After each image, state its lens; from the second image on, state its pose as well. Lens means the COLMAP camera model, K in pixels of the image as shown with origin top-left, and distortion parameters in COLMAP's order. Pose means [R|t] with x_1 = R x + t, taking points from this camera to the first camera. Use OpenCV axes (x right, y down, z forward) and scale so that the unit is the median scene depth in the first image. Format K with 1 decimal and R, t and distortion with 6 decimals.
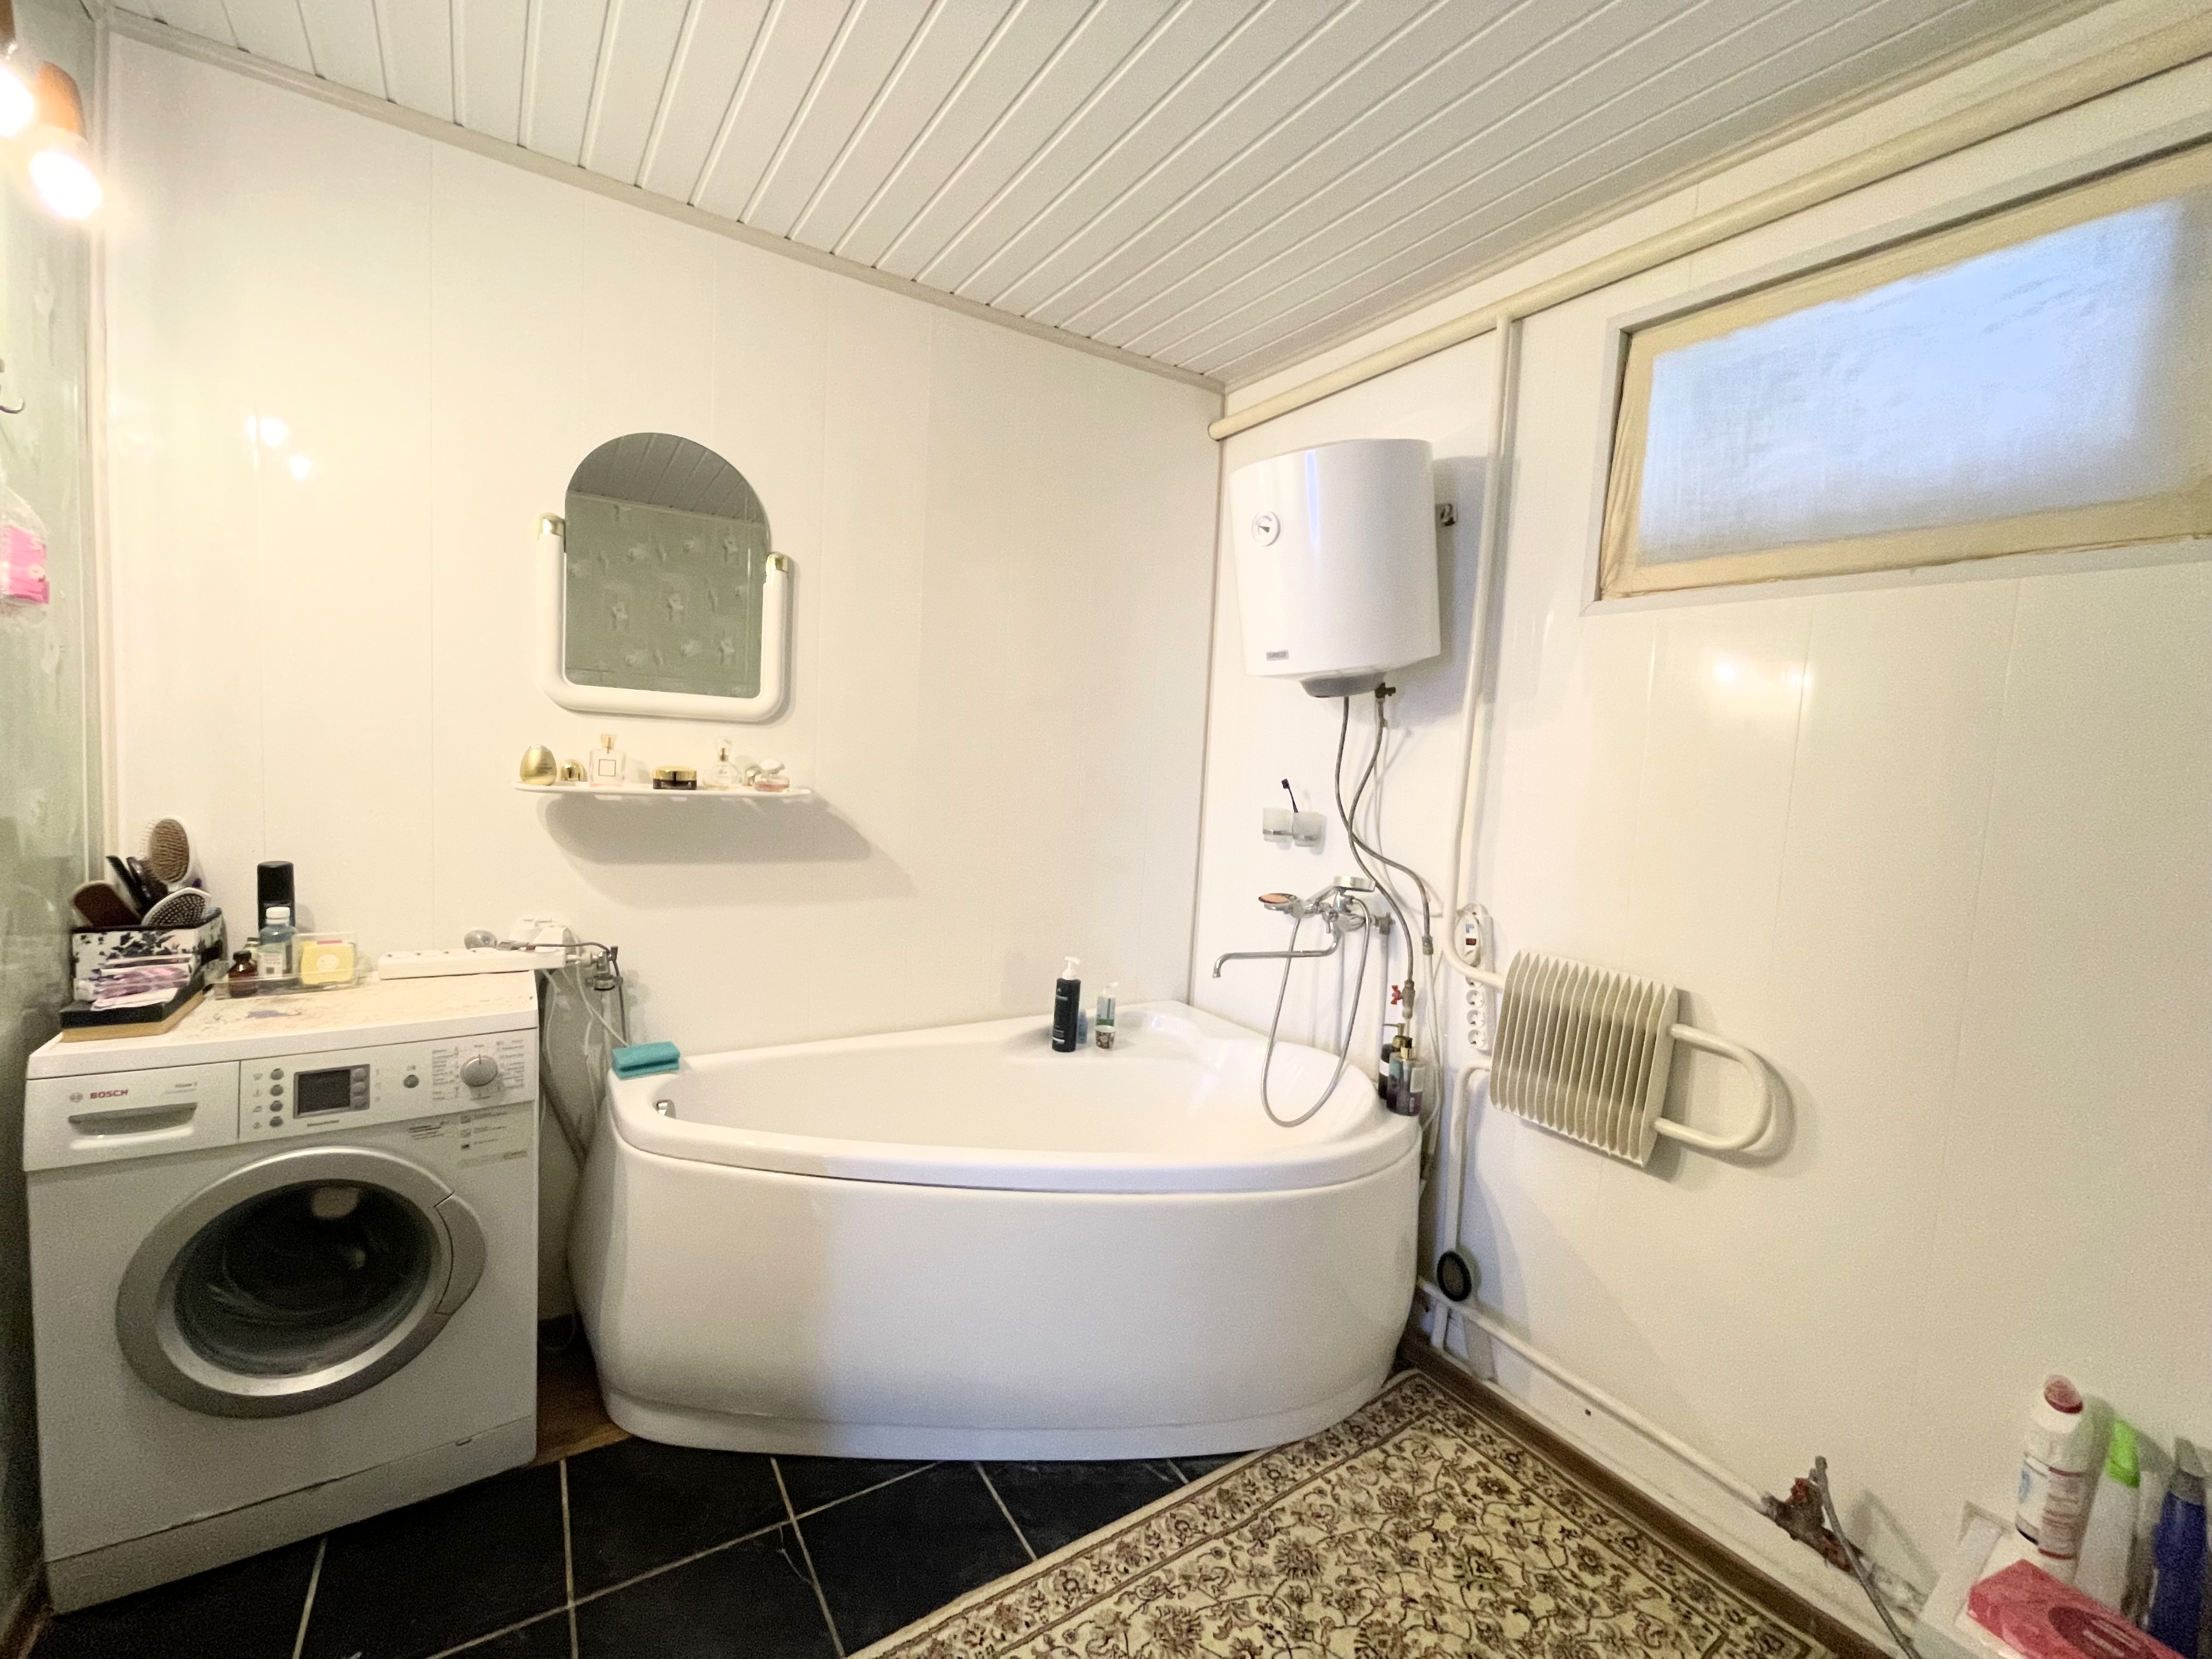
lens RADIAL K [[892.7, 0, 1098.9], [0, 892.7, 824.8], [0, 0, 1]] dist [-0.007823, 0.001170]
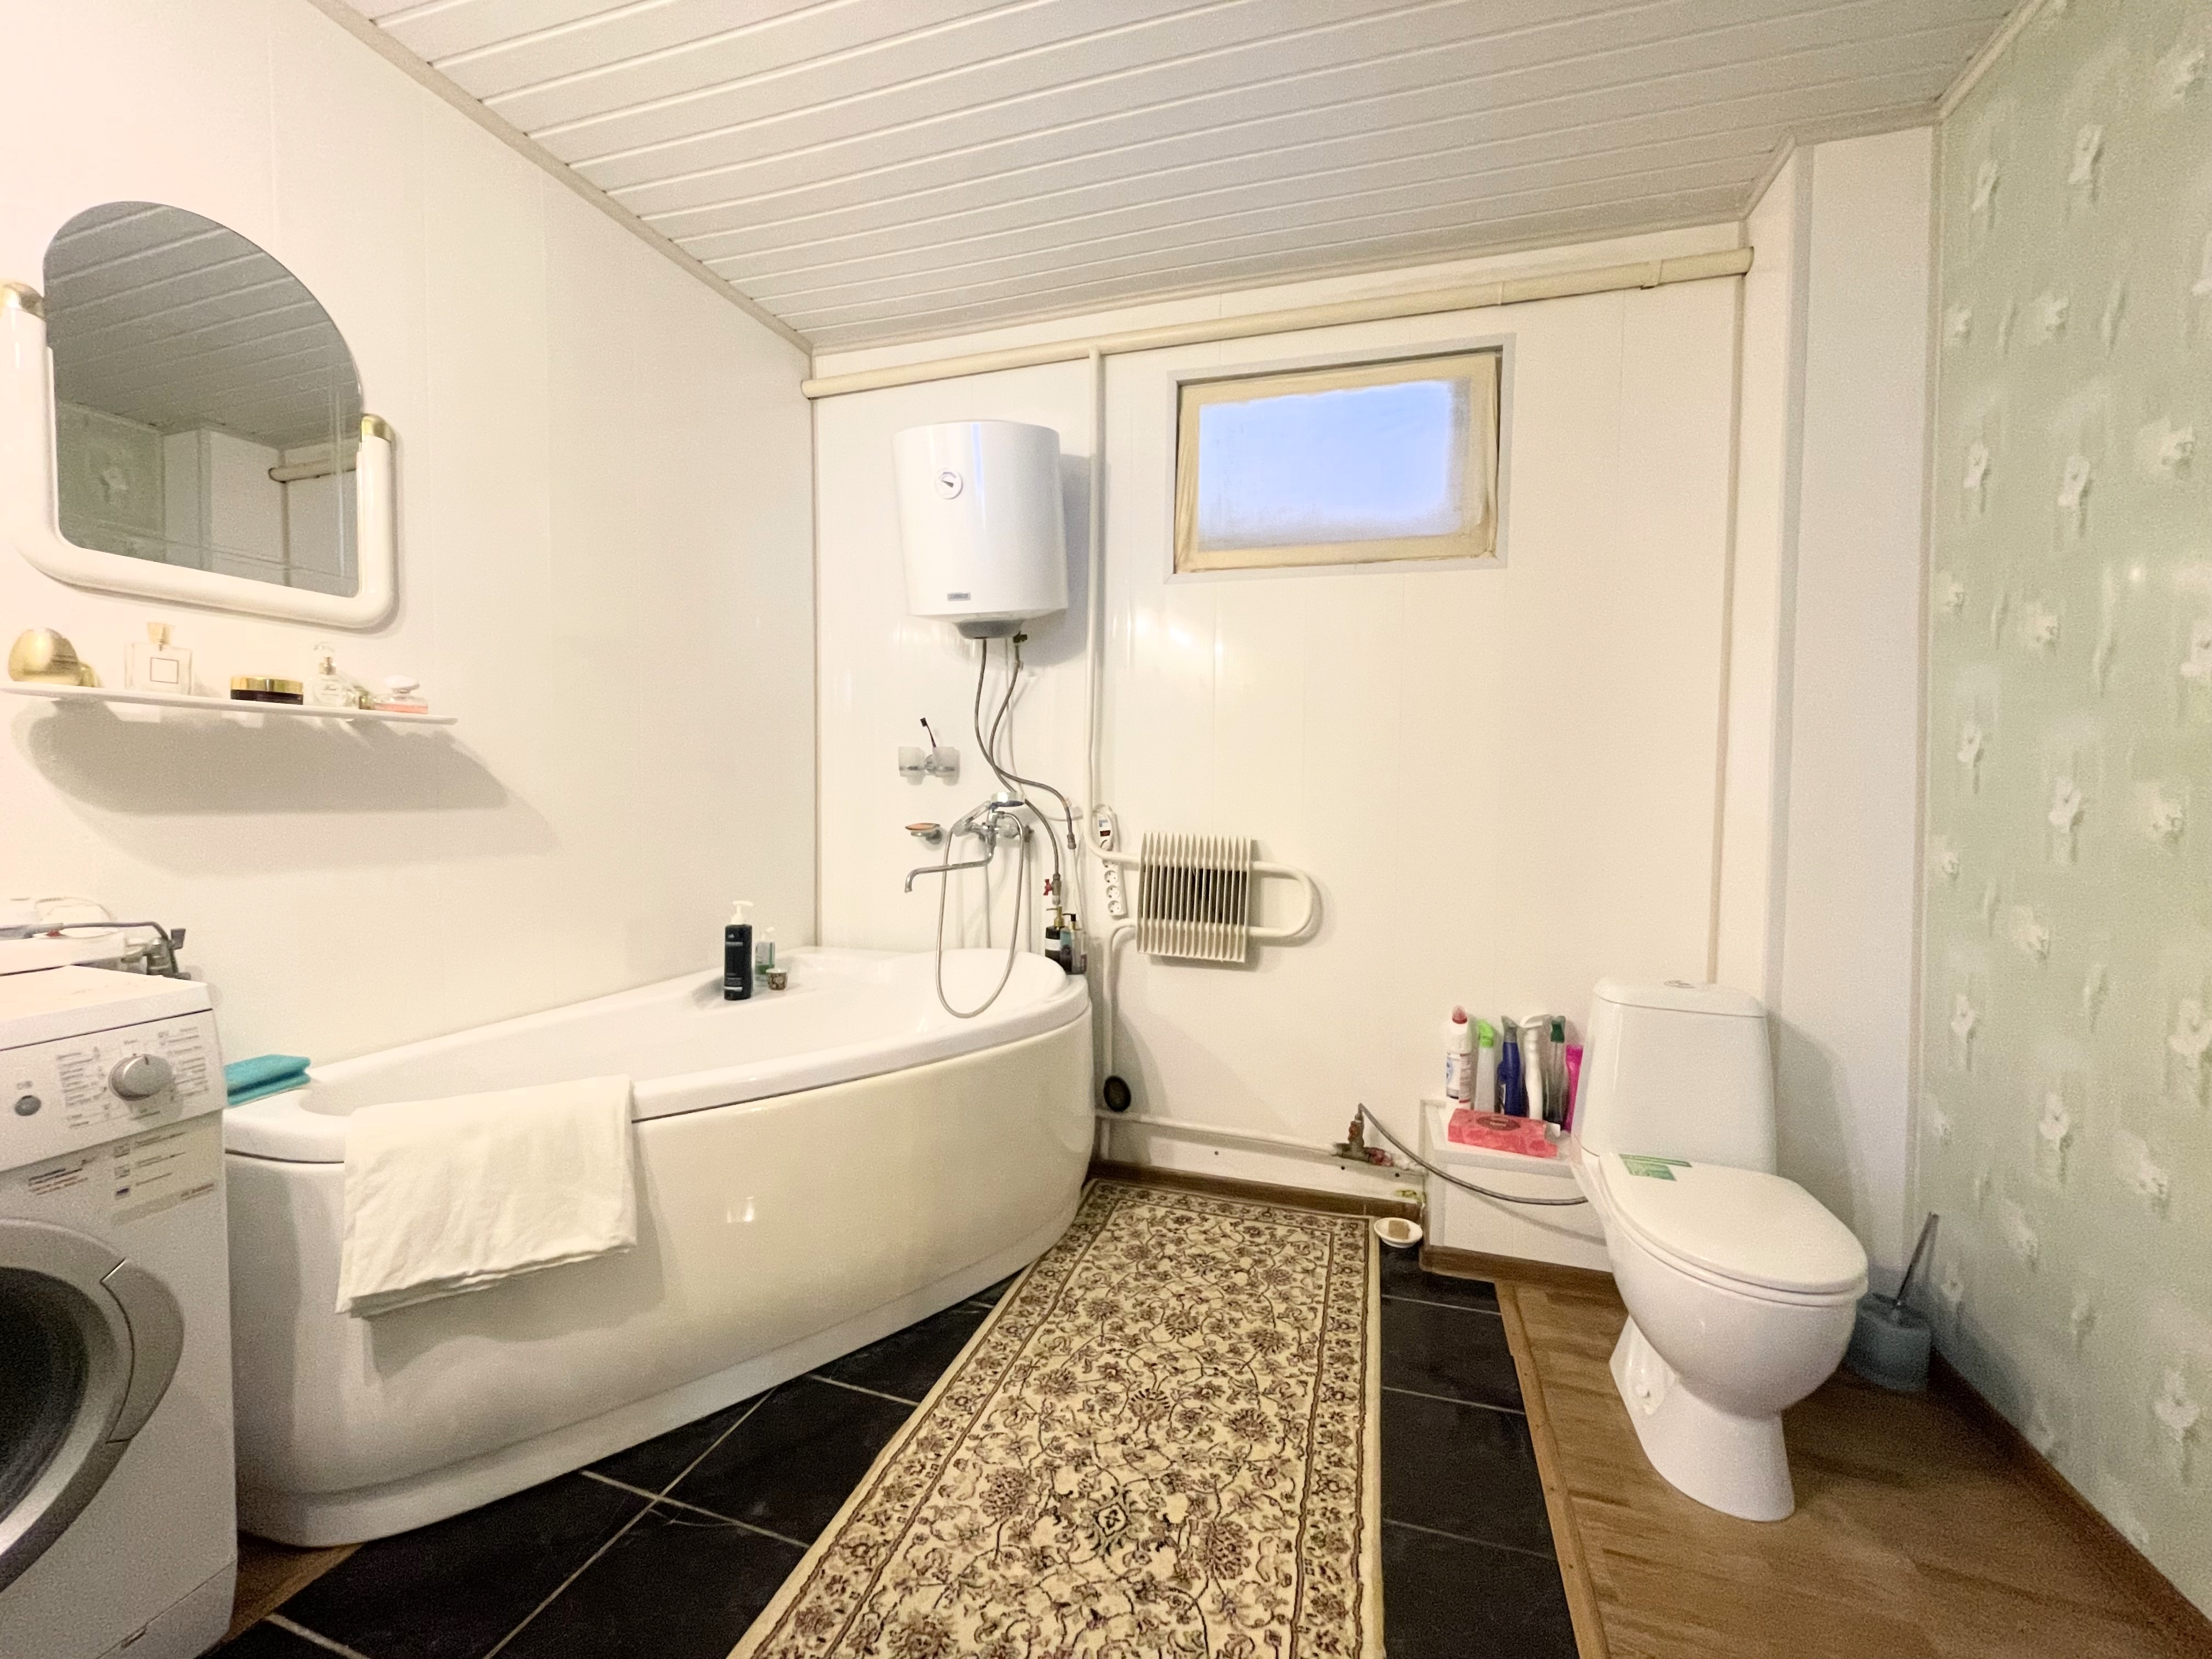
lens RADIAL K [[892.7, 0, 1101.3], [0, 892.7, 824.3], [0, 0, 1]] dist [-0.007823, 0.001170]
pose [[0.777827, -0.072937, 0.624232, -0.428670], [0.078402, 0.996745, 0.018769, 0.103382], [-0.623569, 0.034342, 0.781013, -0.002506]]
